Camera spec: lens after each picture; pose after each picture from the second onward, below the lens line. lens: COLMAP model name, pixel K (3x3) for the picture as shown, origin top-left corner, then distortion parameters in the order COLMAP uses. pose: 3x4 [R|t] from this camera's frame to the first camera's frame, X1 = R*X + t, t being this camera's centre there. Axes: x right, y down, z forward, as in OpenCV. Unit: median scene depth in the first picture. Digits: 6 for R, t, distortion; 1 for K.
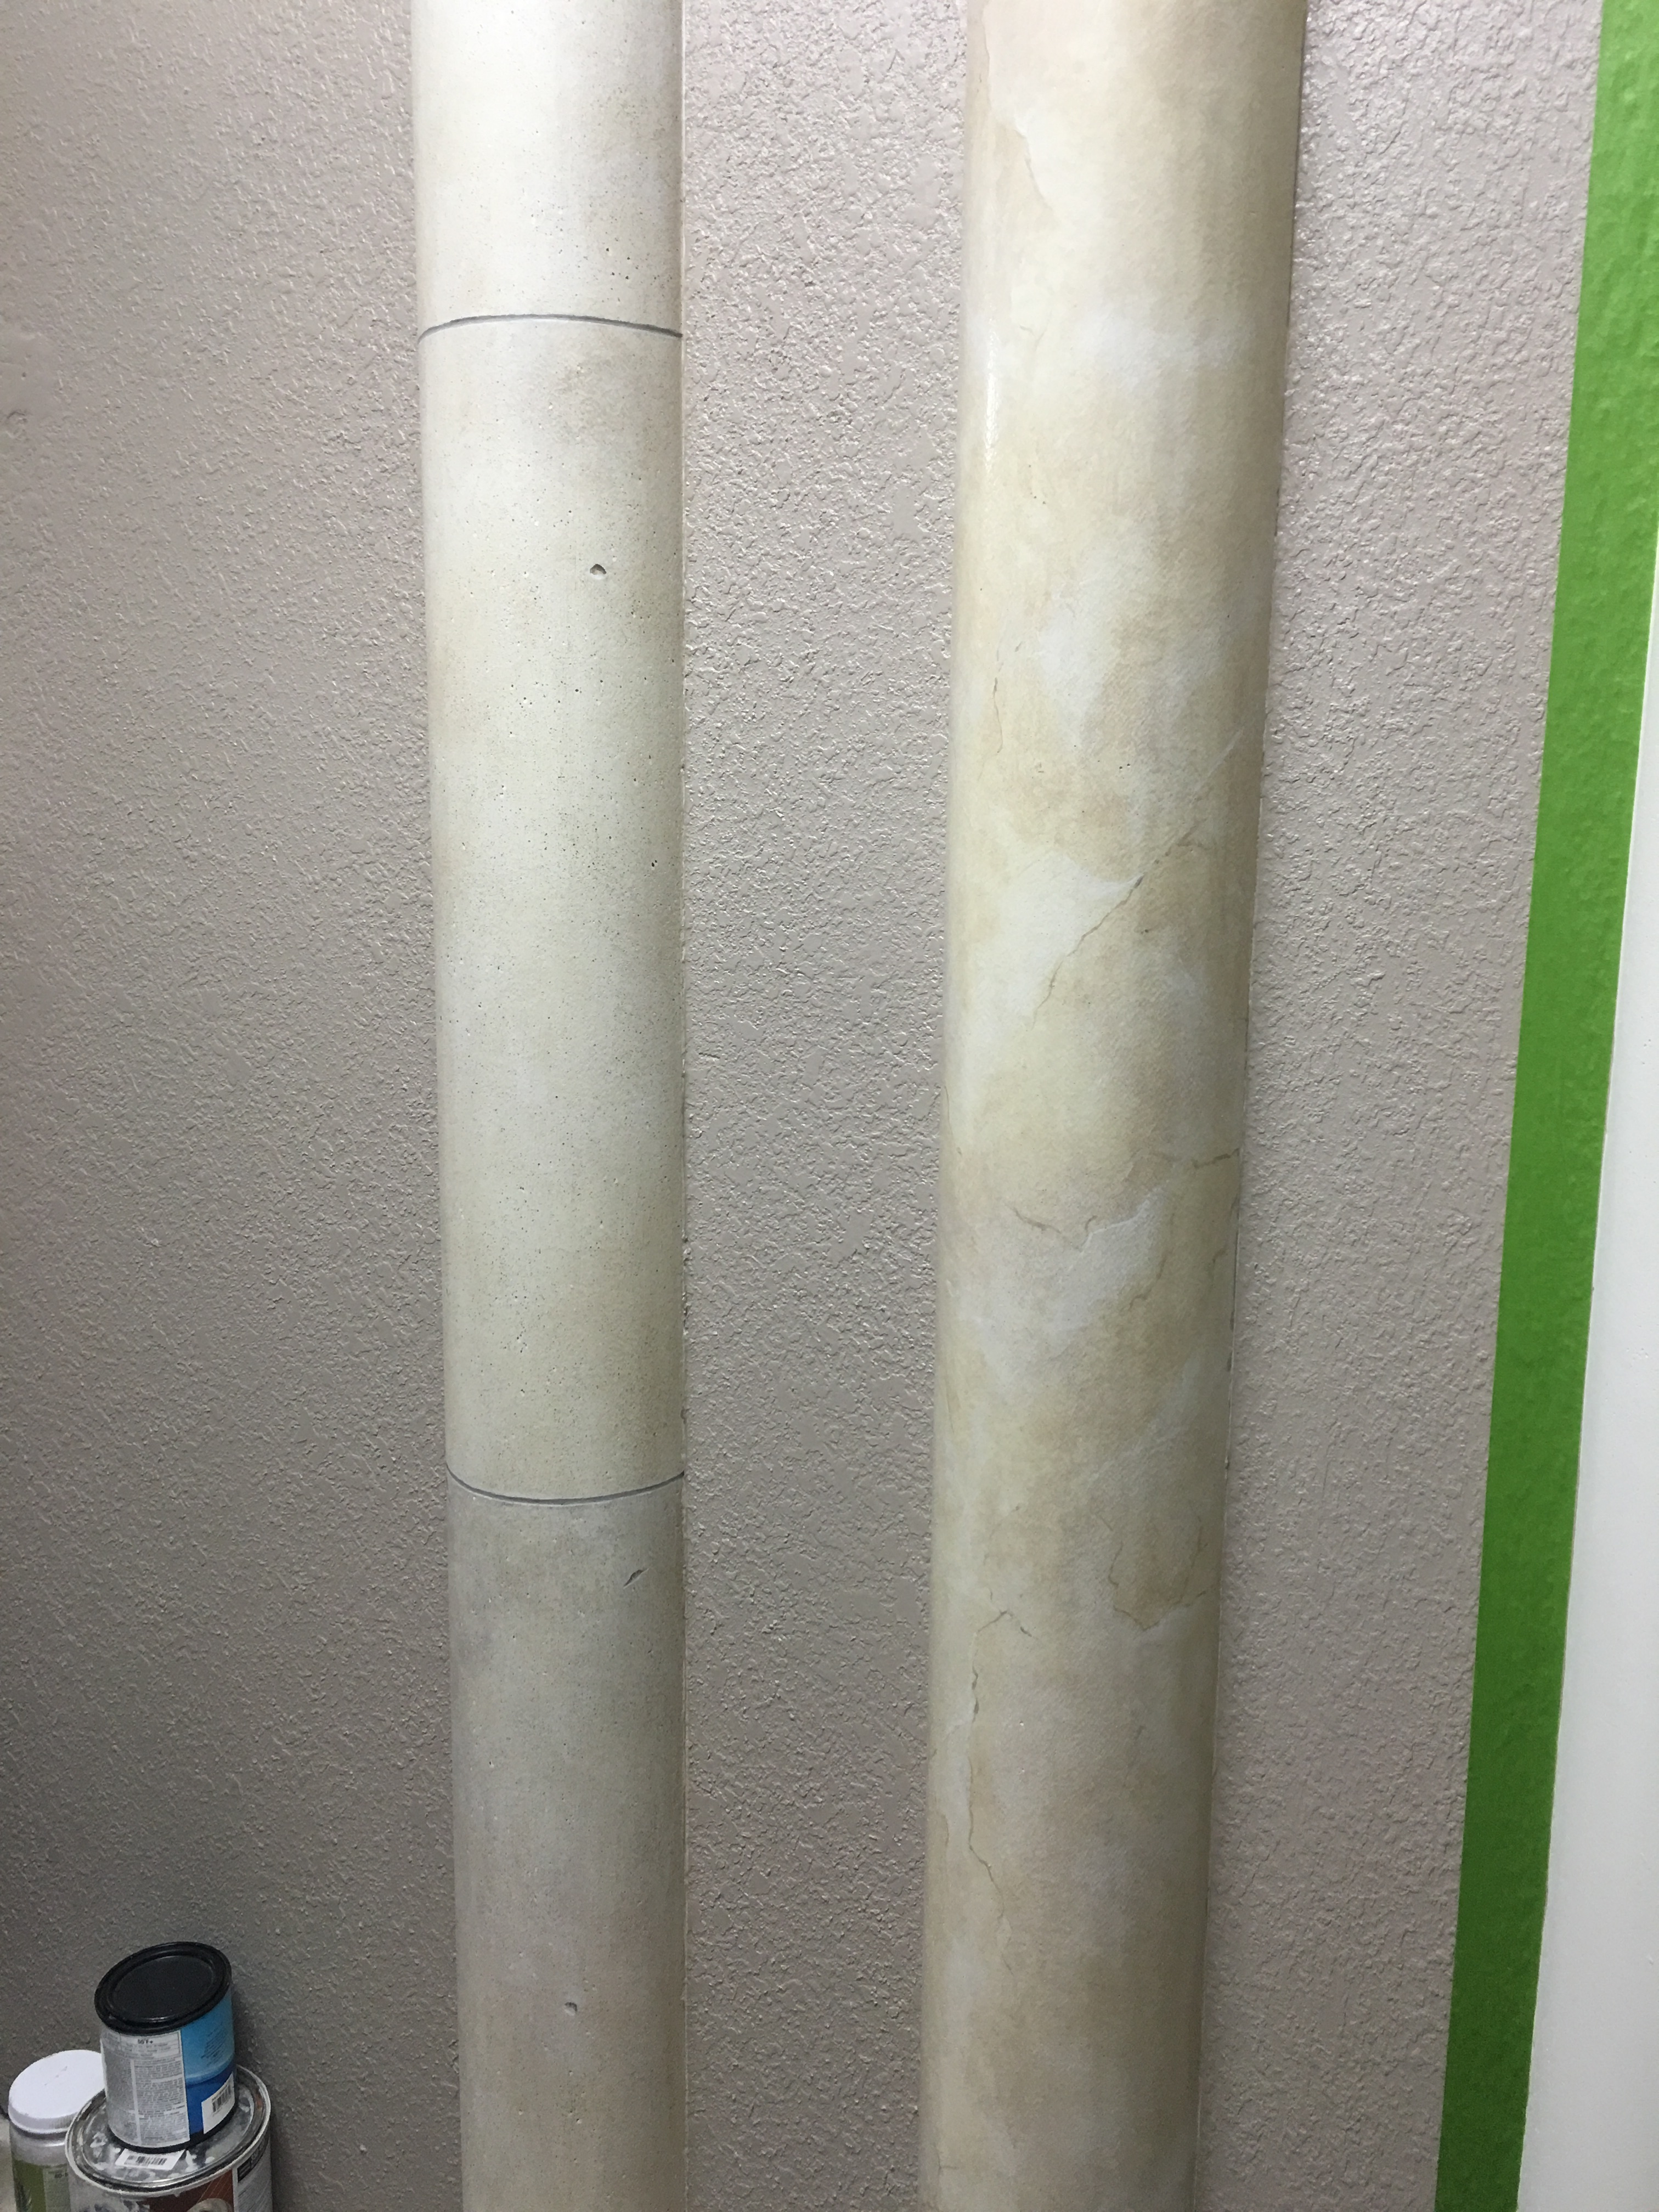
lens RADIAL K [[1915.1, 0, 831.6], [0, 1915.1, 1106.4], [0, 0, 1]] dist [0.083528, -0.127090]
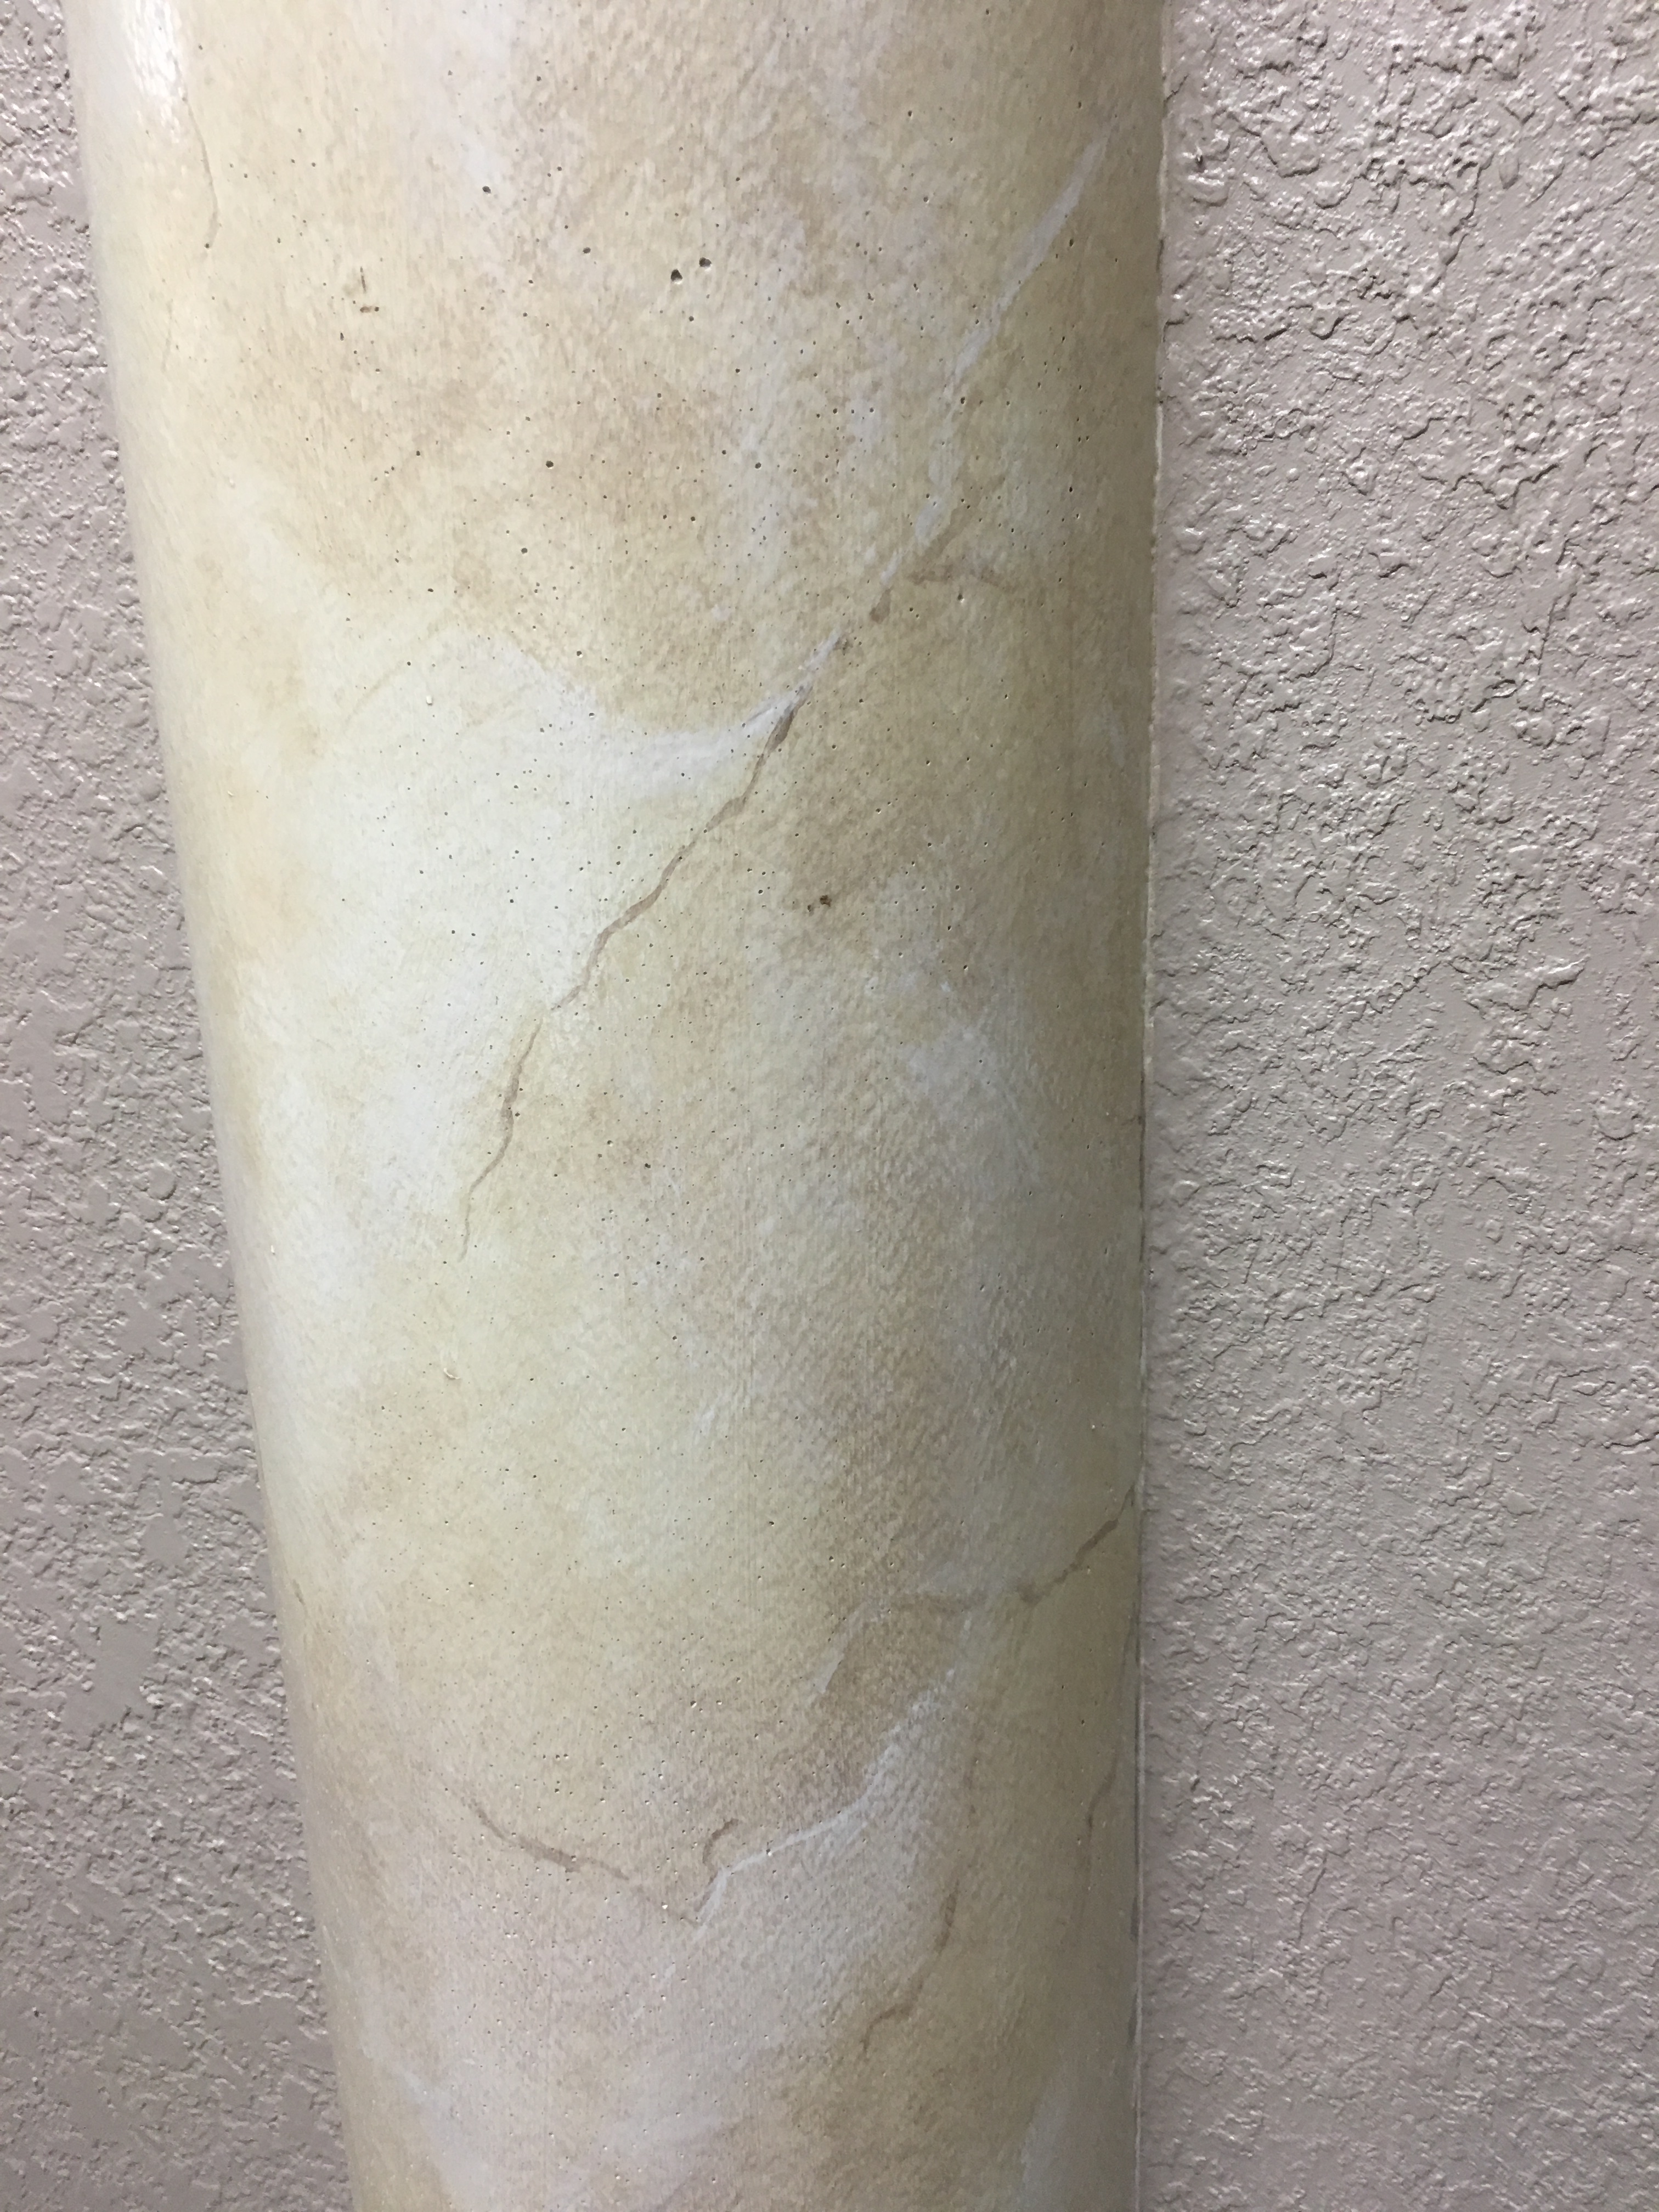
lens RADIAL K [[1915.1, 0, 824.2], [0, 1915.1, 1099.6], [0, 0, 1]] dist [0.083528, -0.127090]
pose [[0.981234, -0.098751, 0.165613, 0.105617], [0.078874, 0.989318, 0.122590, -0.089188], [-0.175950, -0.107227, 0.978542, 0.666439]]
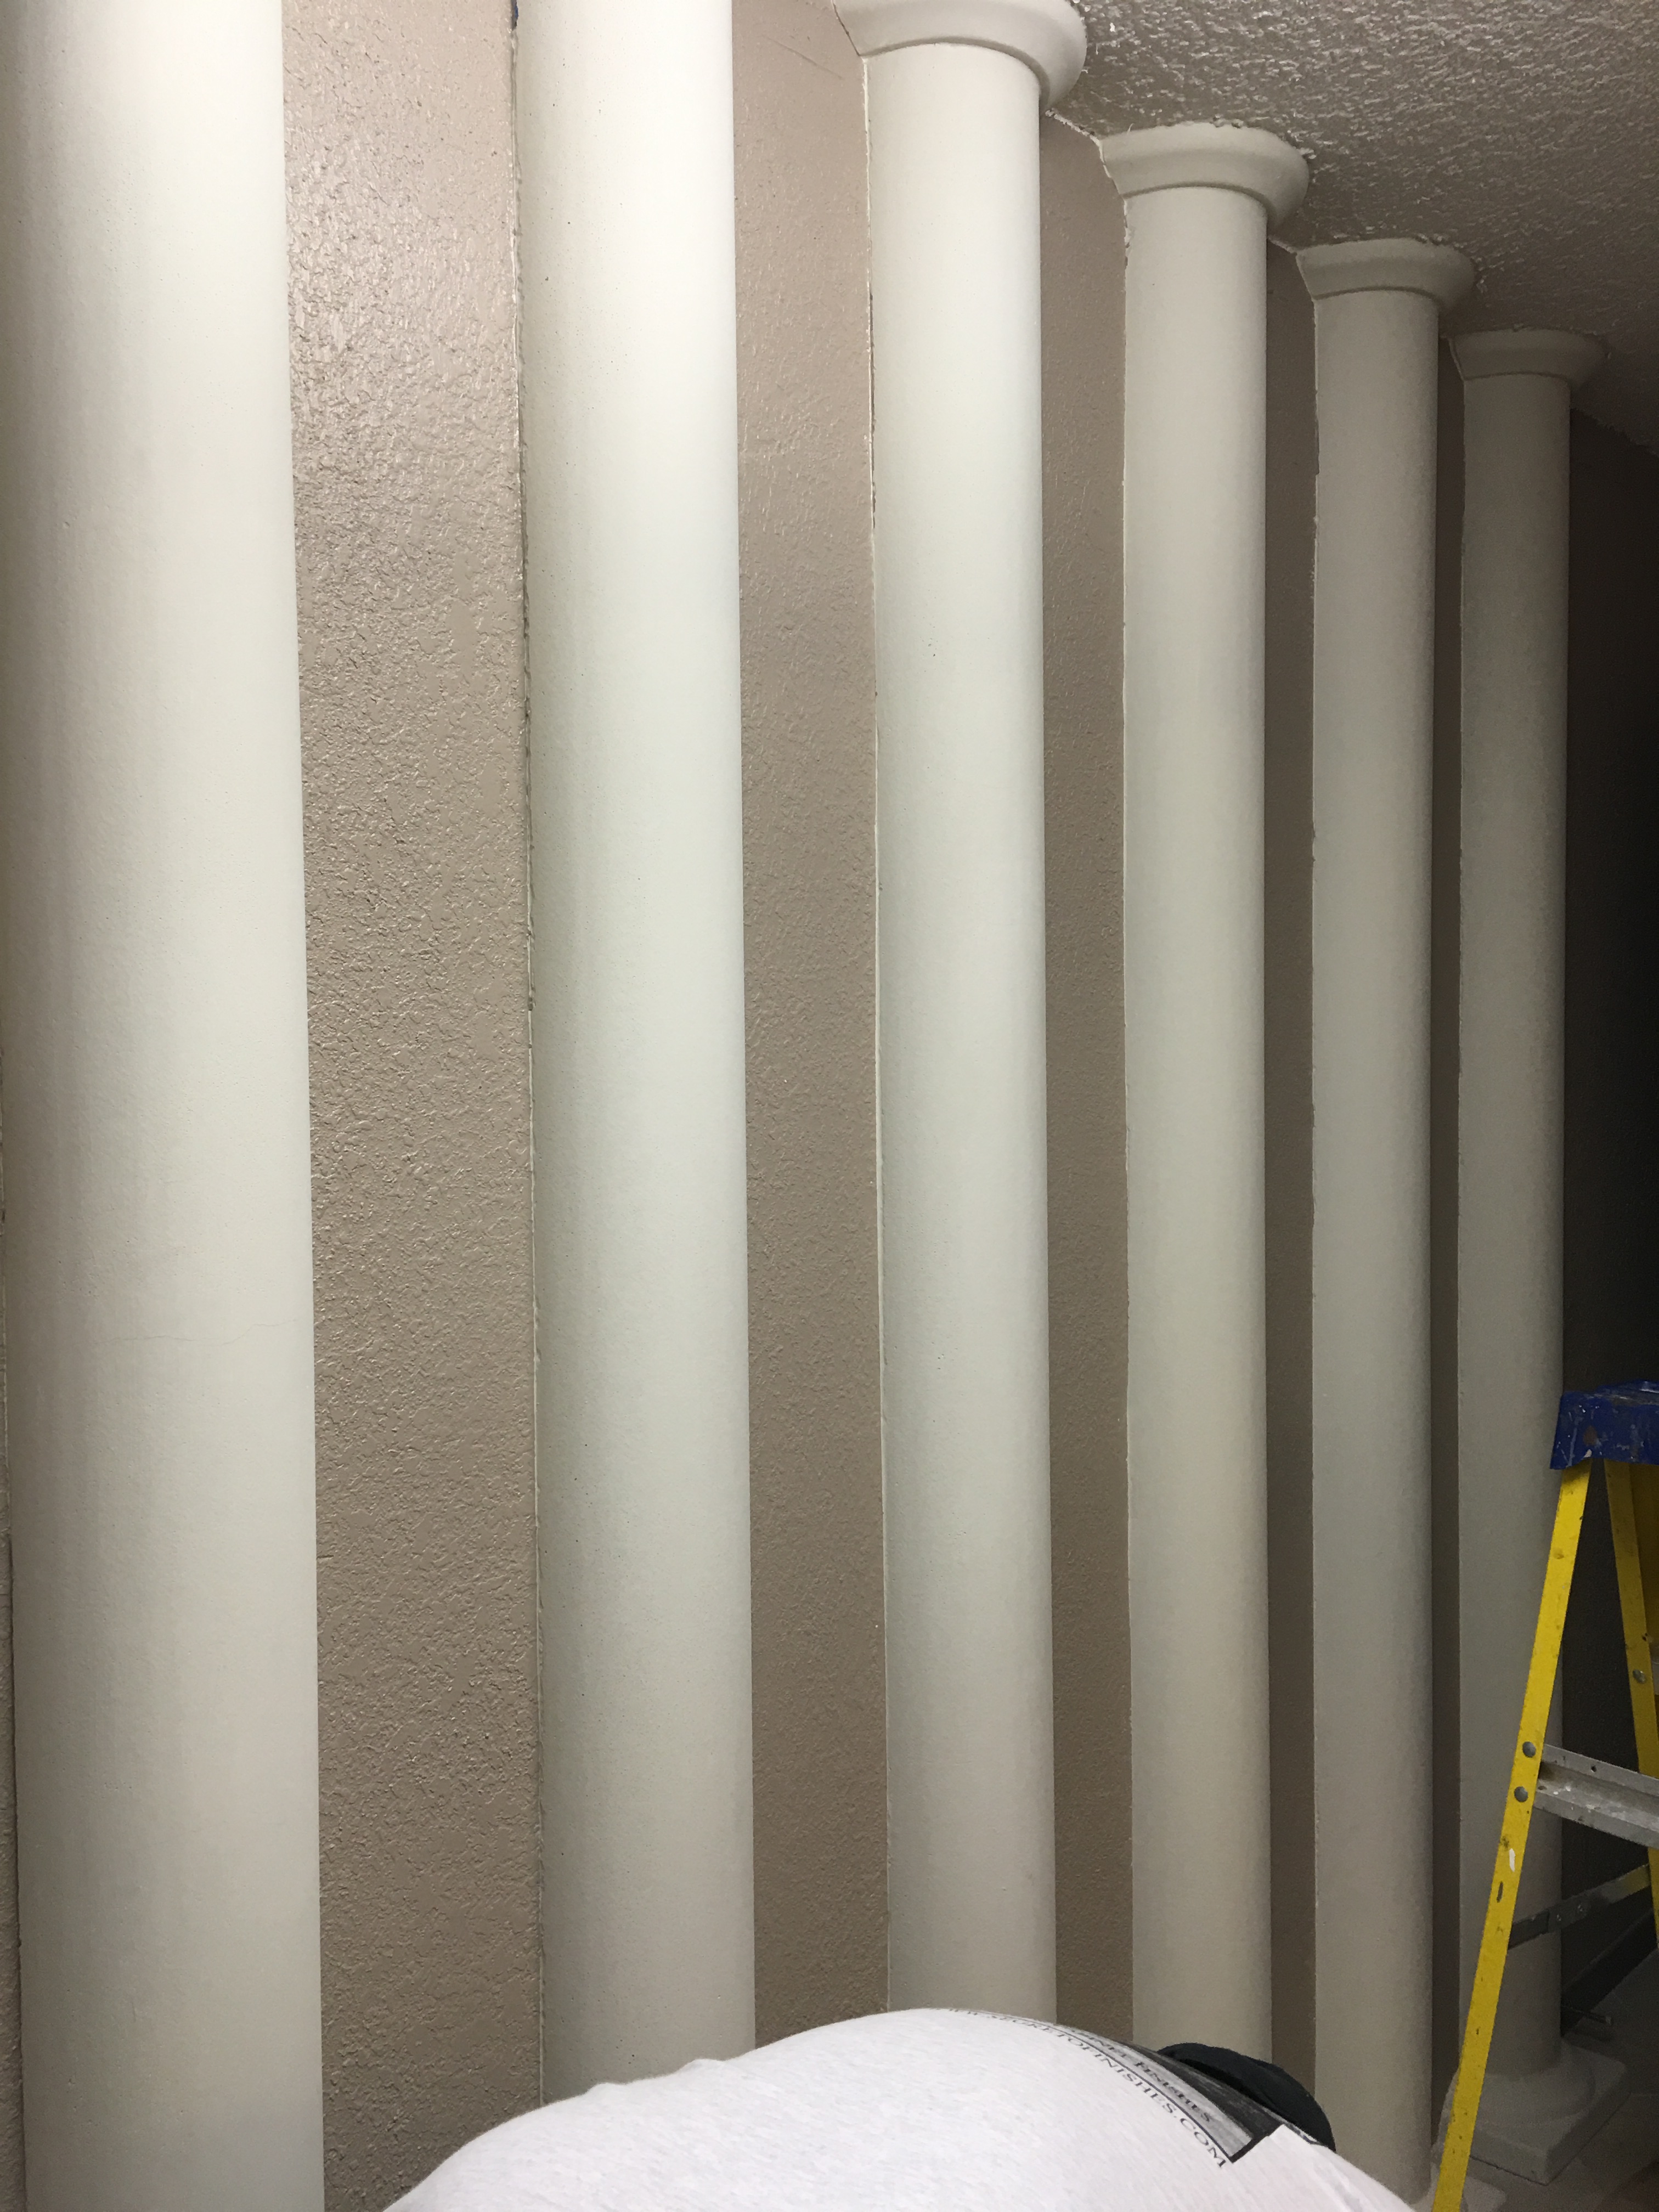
lens RADIAL K [[1915.1, 0, 825.8], [0, 1915.1, 1070.3], [0, 0, 1]] dist [0.083528, -0.127090]
pose [[0.241079, -0.032556, 0.969959, -1.071923], [0.183933, 0.982856, -0.012727, -0.237745], [-0.952916, 0.181476, 0.242934, 0.523072]]
